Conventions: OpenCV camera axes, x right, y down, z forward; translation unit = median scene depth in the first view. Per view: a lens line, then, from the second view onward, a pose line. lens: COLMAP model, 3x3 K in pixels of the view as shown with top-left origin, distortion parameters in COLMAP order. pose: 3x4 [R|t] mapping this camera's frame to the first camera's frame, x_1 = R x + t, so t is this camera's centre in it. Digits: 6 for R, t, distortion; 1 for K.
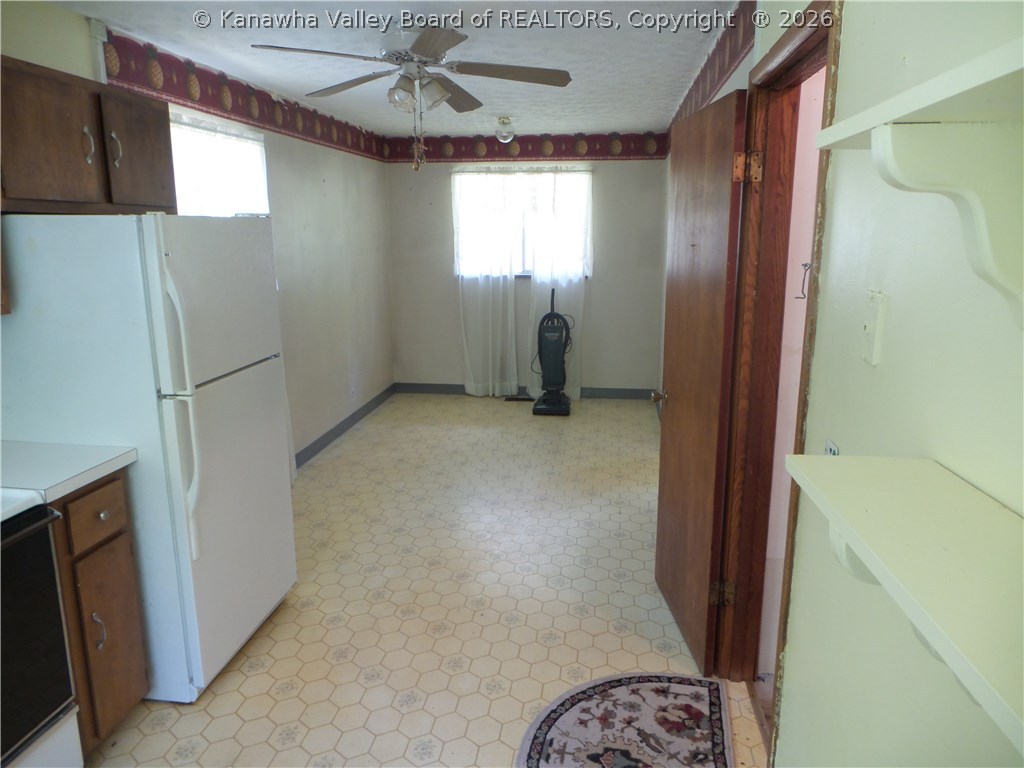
lens RADIAL K [[695.4, 0, 510.3], [0, 695.4, 382.1], [0, 0, 1]] dist [-0.009413, 0.006309]
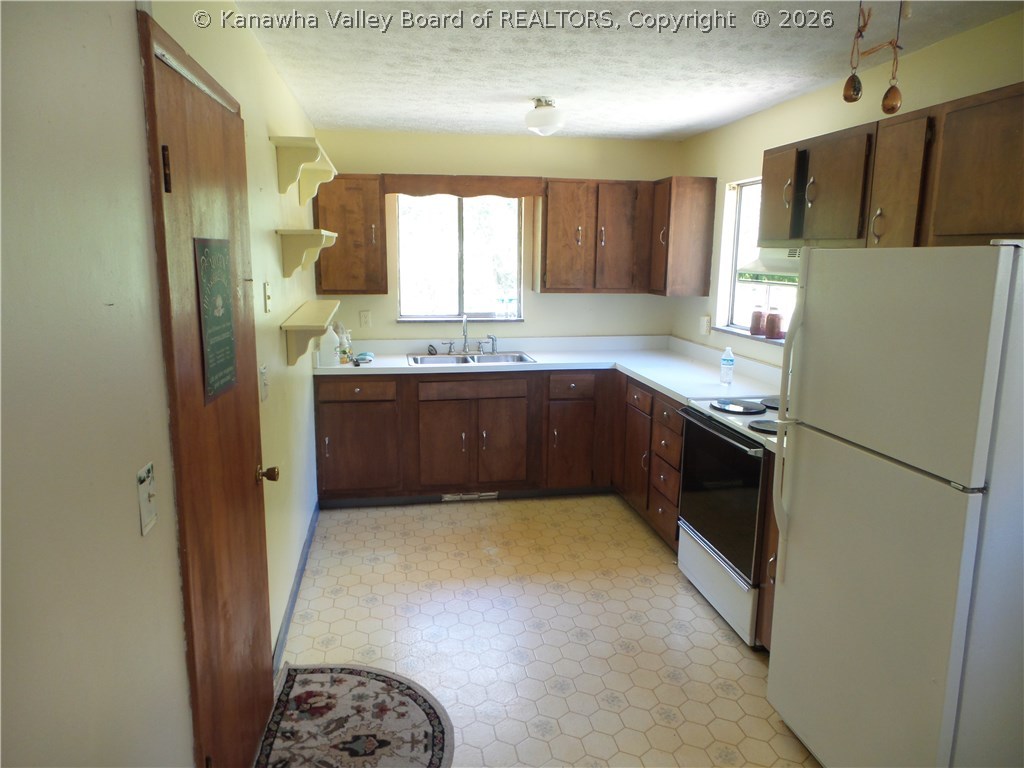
lens RADIAL K [[695.4, 0, 509.9], [0, 695.4, 382.2], [0, 0, 1]] dist [-0.009413, 0.006309]
pose [[-0.947142, 0.069869, -0.313114, 0.230144], [-0.056831, 0.924021, 0.378096, -0.390567], [0.315741, 0.375905, -0.871208, 1.765216]]
